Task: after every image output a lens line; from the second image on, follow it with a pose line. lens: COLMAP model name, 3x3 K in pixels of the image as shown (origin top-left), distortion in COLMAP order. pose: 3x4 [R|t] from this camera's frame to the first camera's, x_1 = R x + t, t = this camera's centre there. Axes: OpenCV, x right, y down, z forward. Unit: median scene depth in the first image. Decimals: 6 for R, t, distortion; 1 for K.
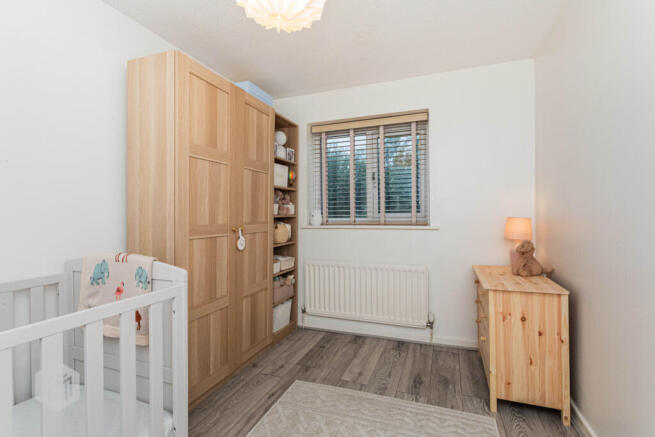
lens RADIAL K [[310.3, 0, 329.8], [0, 310.3, 216.1], [0, 0, 1]] dist [0.001087, 0.000445]
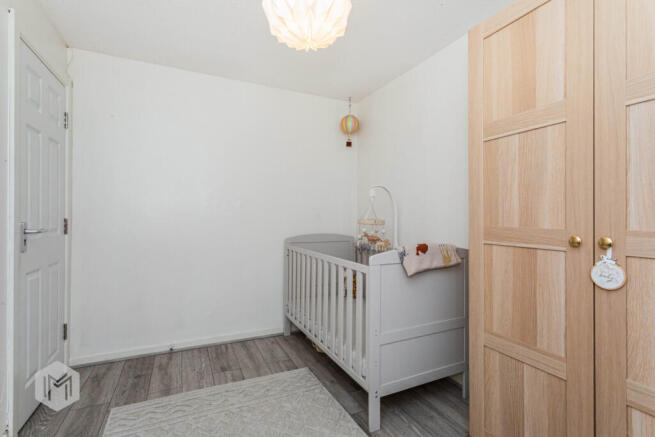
lens RADIAL K [[310.3, 0, 329.8], [0, 310.3, 216.1], [0, 0, 1]] dist [0.001087, 0.000445]
pose [[-0.690794, 0.001100, -0.723051, 0.368695], [-0.002594, 0.999989, 0.004000, 0.000138], [0.723047, 0.004639, -0.690783, 1.128743]]
